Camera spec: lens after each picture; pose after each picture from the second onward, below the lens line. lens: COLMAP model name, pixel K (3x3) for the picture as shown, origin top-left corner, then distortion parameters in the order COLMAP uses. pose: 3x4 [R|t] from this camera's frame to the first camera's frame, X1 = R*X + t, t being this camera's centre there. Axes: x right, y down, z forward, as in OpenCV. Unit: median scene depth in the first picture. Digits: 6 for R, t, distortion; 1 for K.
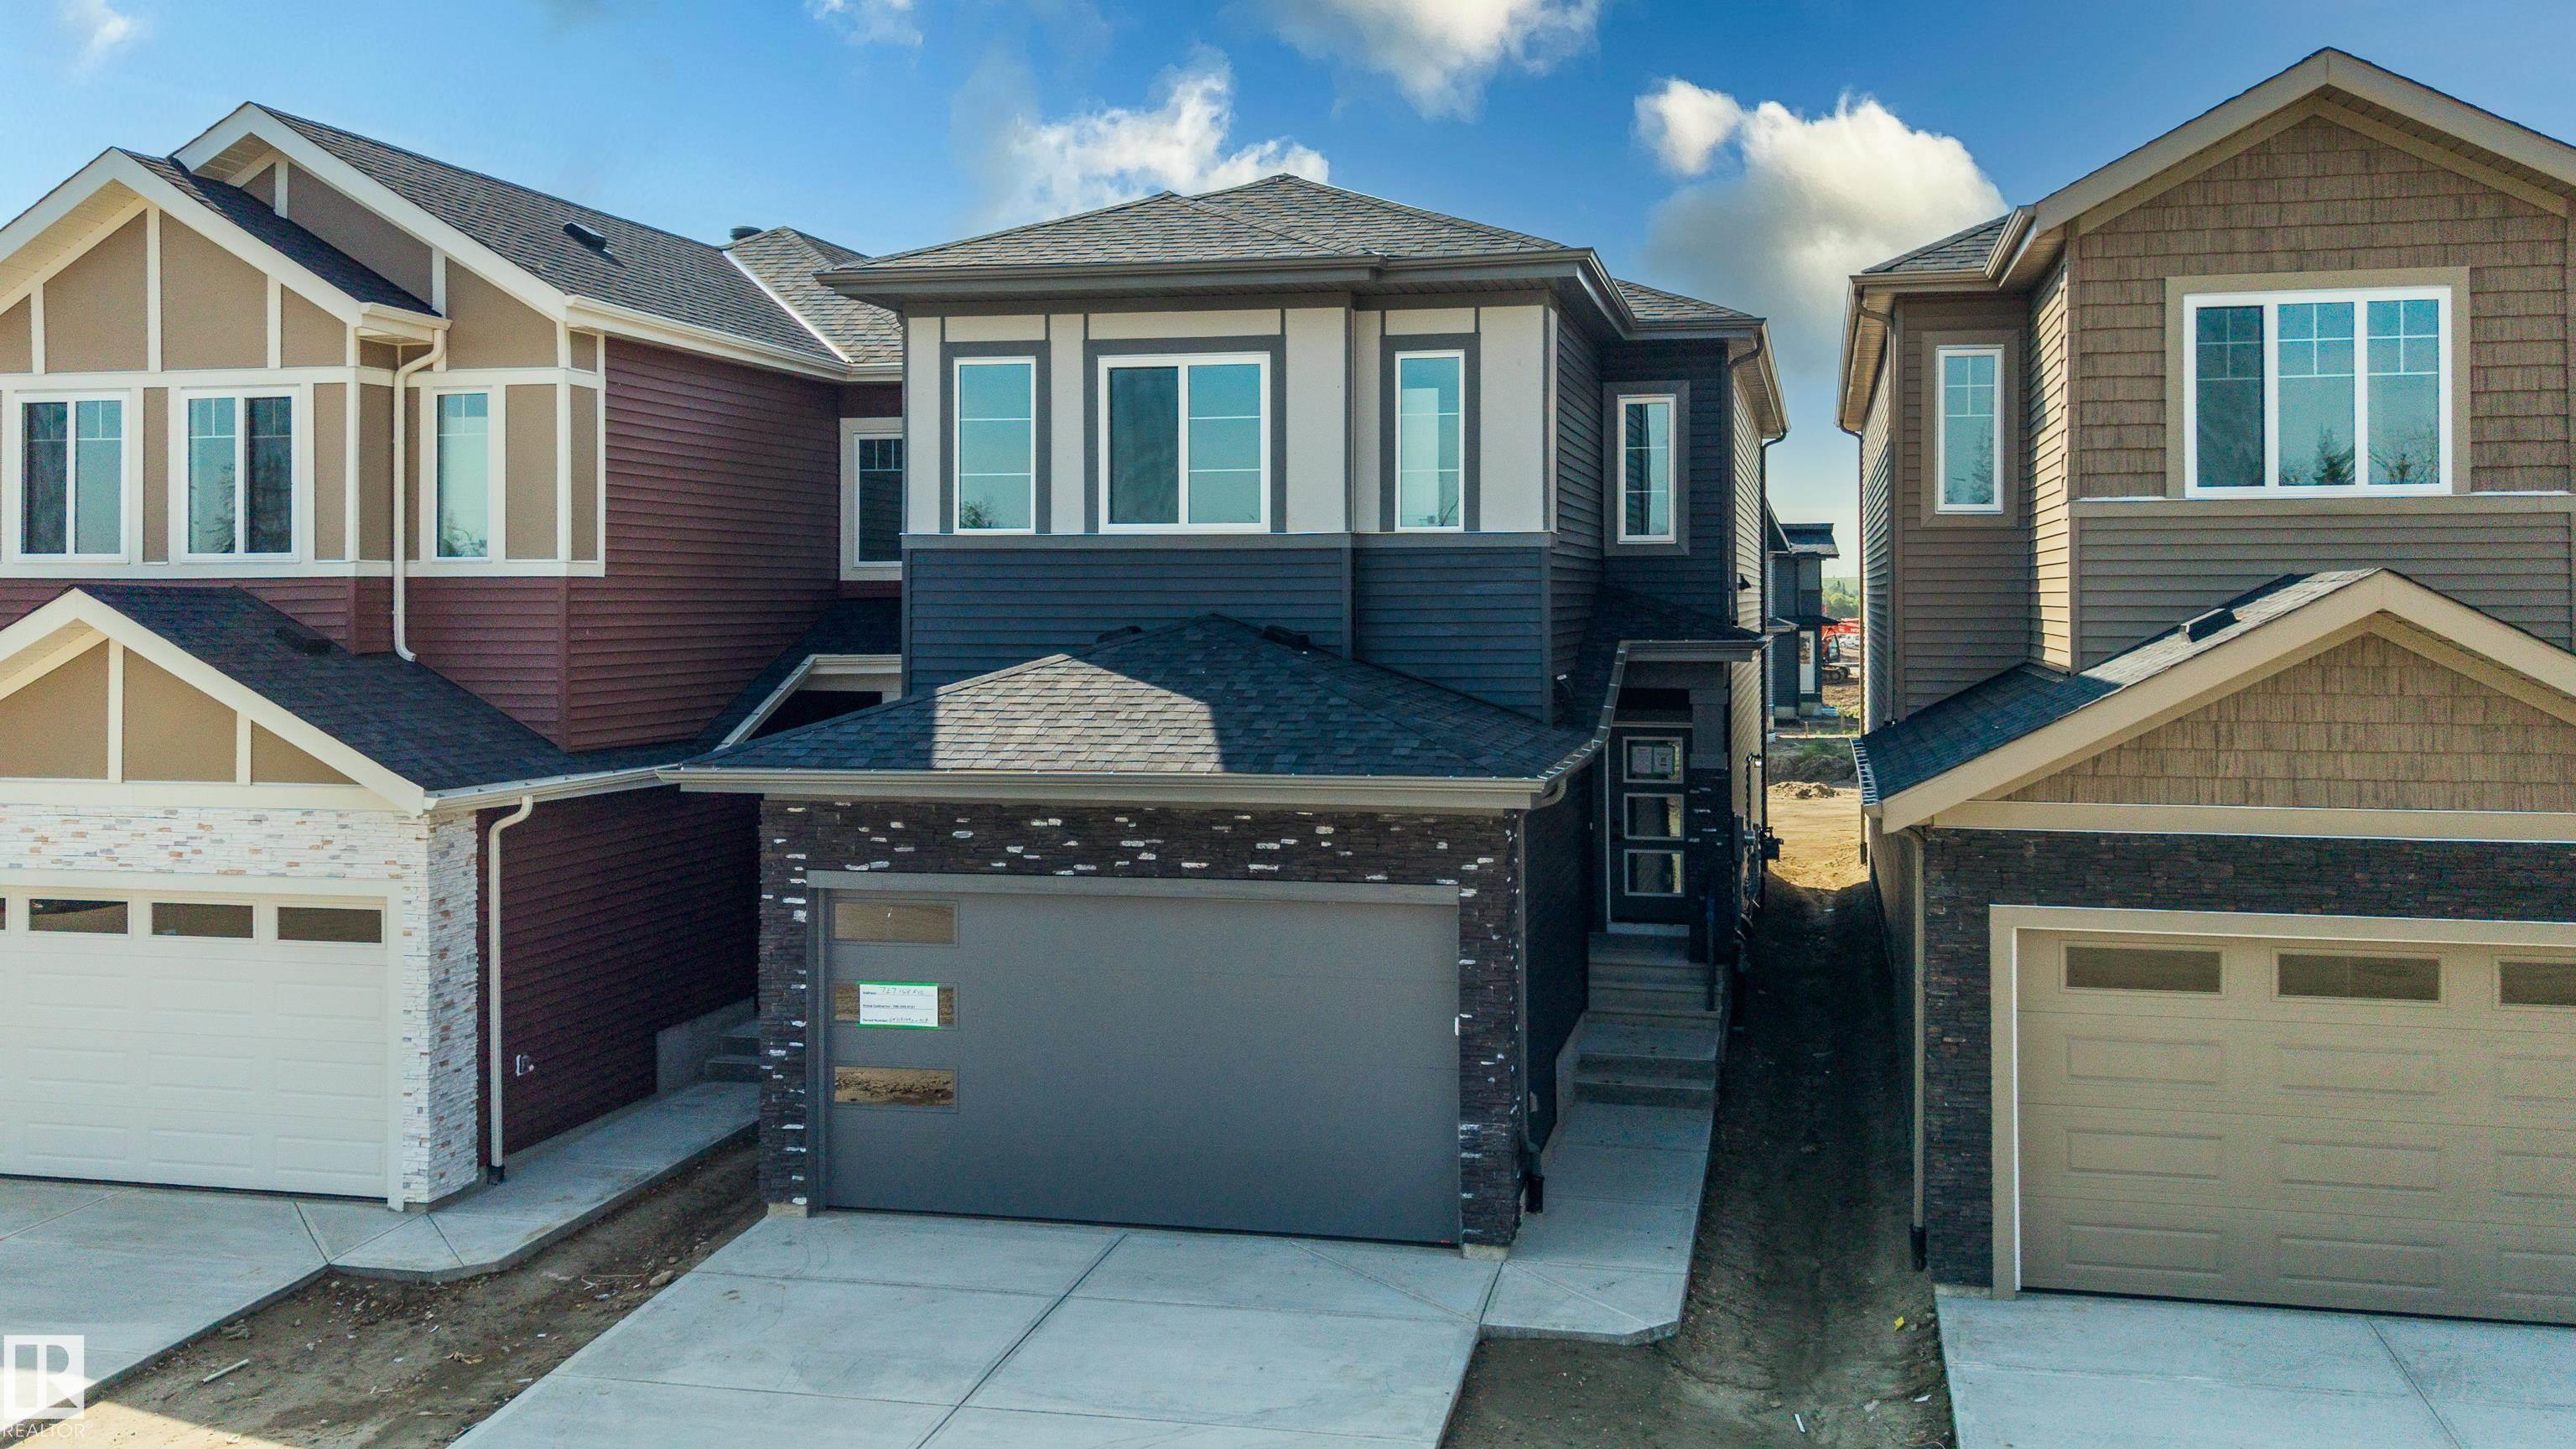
lens RADIAL K [[2283.8, 0, 1265.3], [0, 2283.8, 577.3], [0, 0, 1]] dist [0.109407, -0.220683]
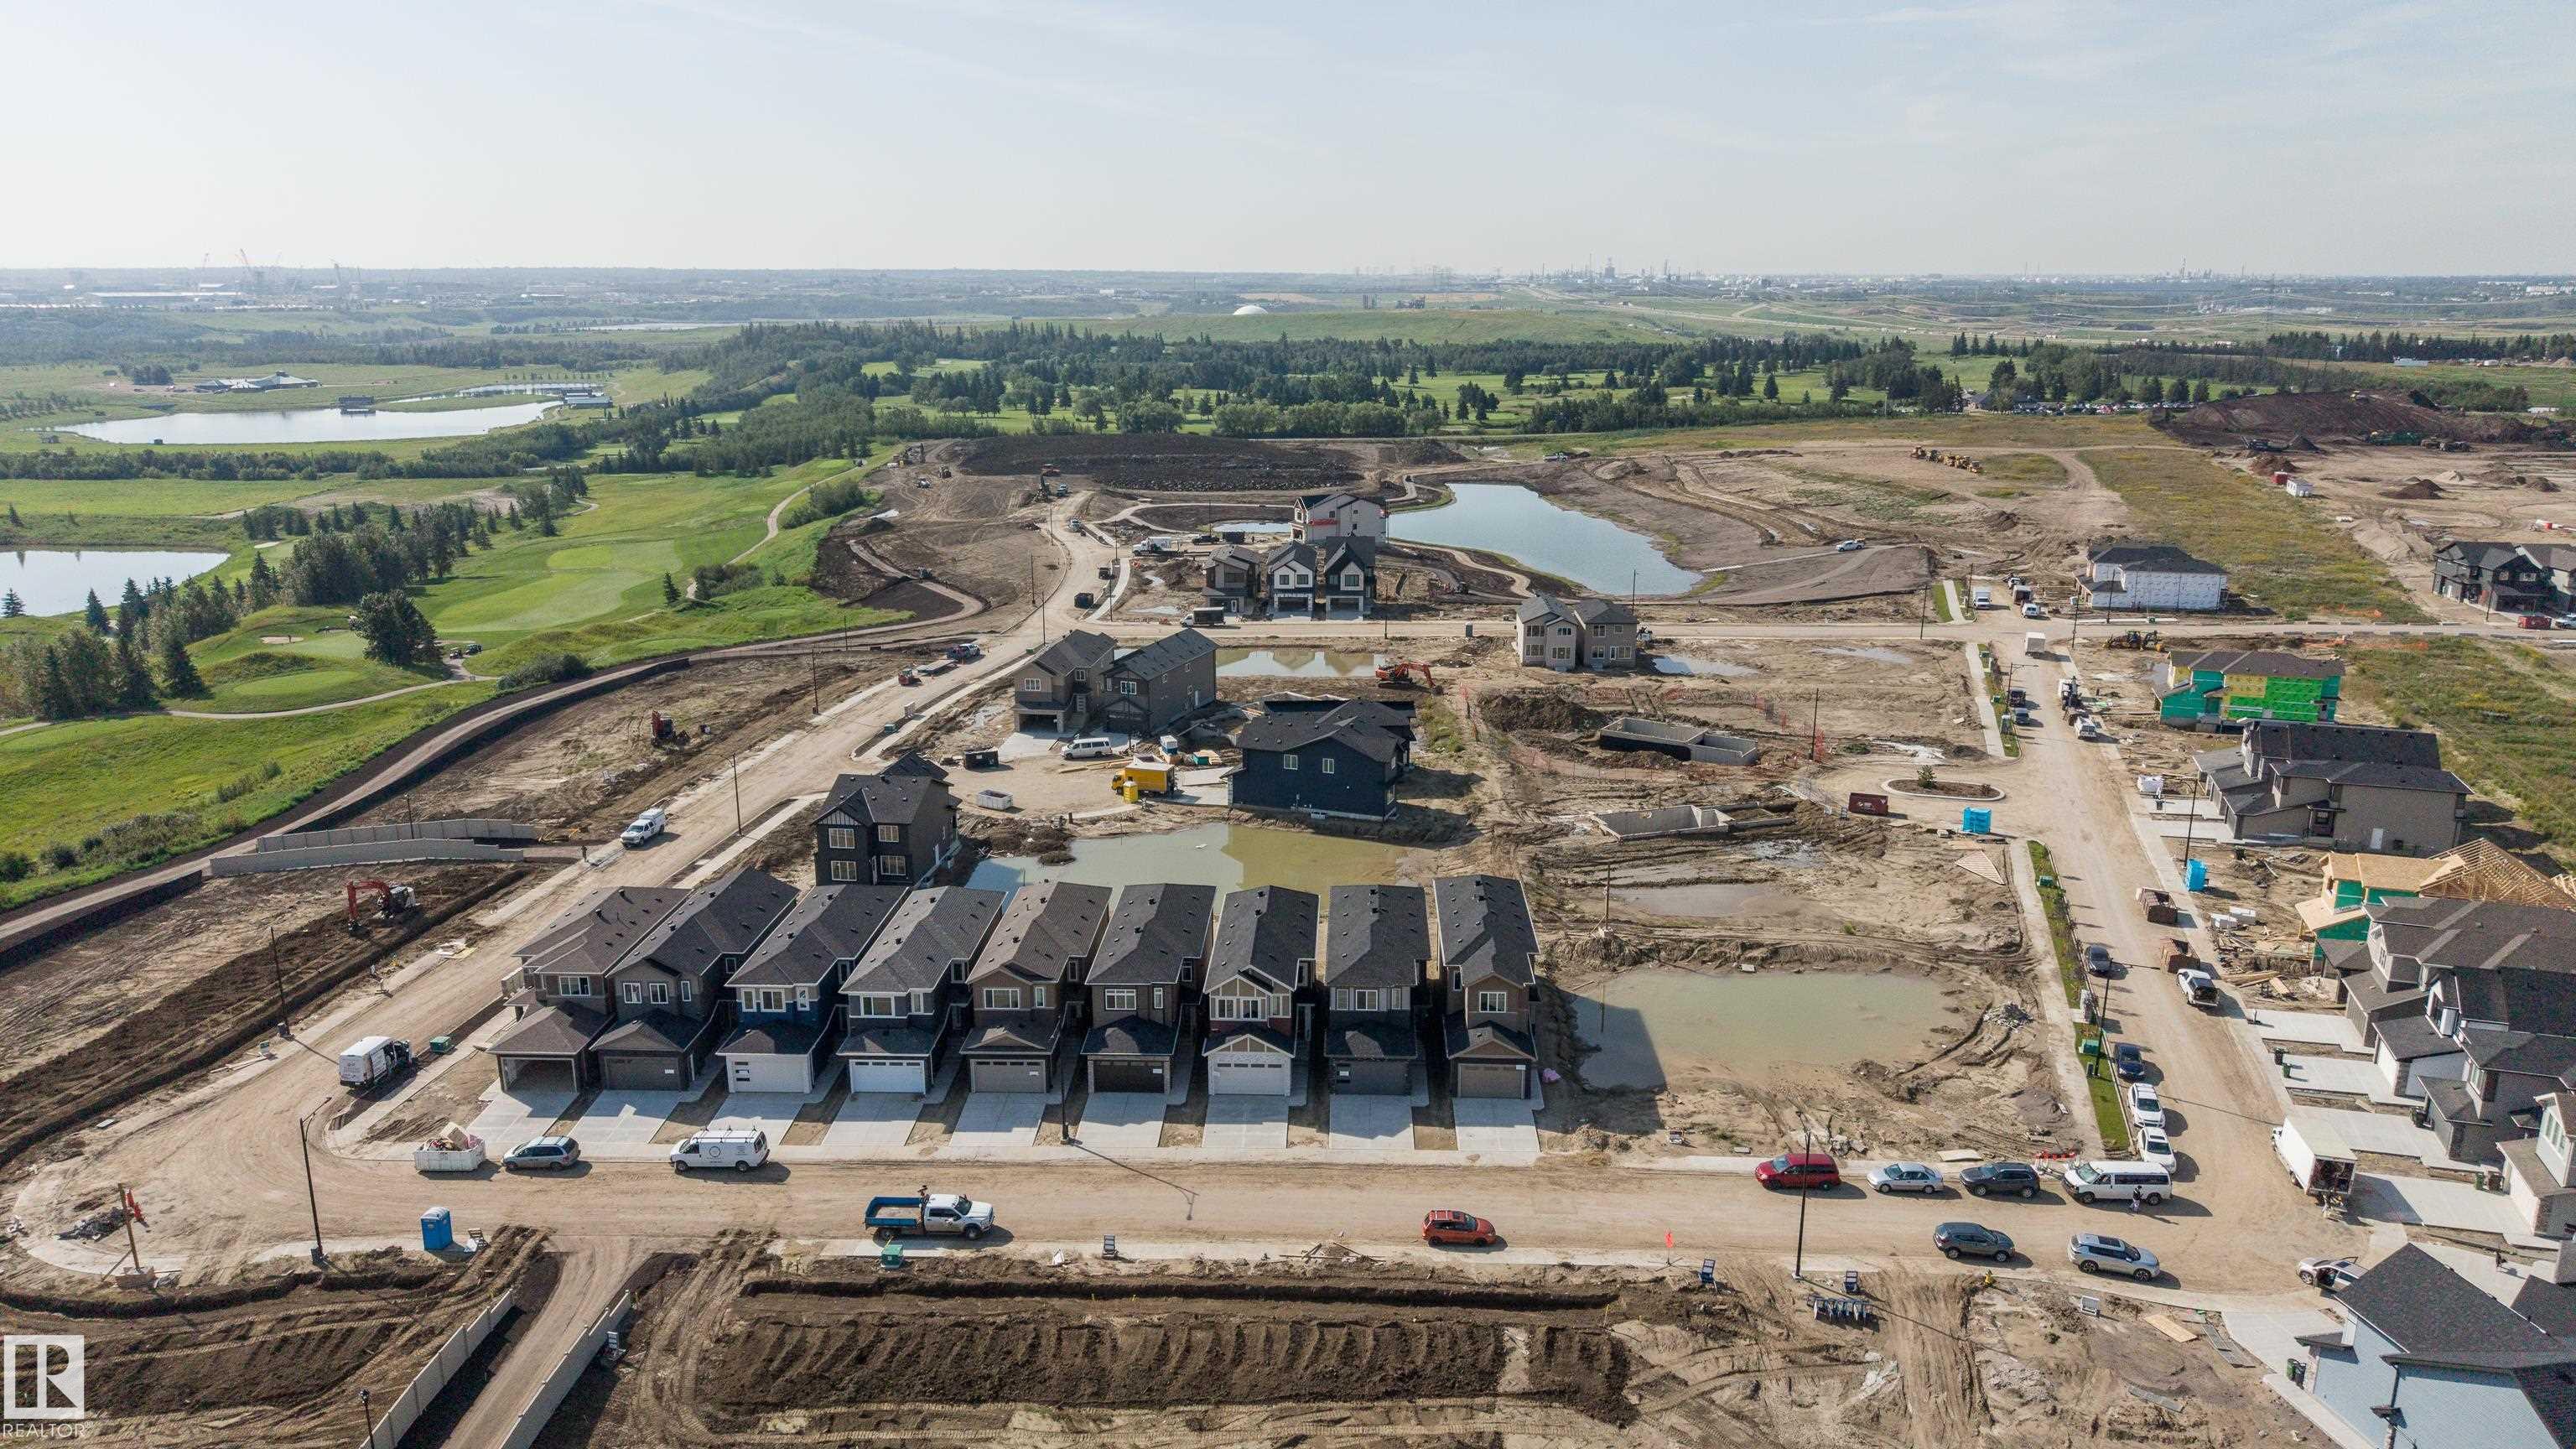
lens RADIAL K [[1704.6, 0, 1284.9], [0, 1704.6, 721.5], [0, 0, 1]] dist [0.088986, -0.140118]
pose [[0.981344, -0.048231, 0.186110, -1.528550], [-0.001476, 0.966103, 0.258153, -2.812261], [-0.192253, -0.253611, 0.948009, -4.861748]]
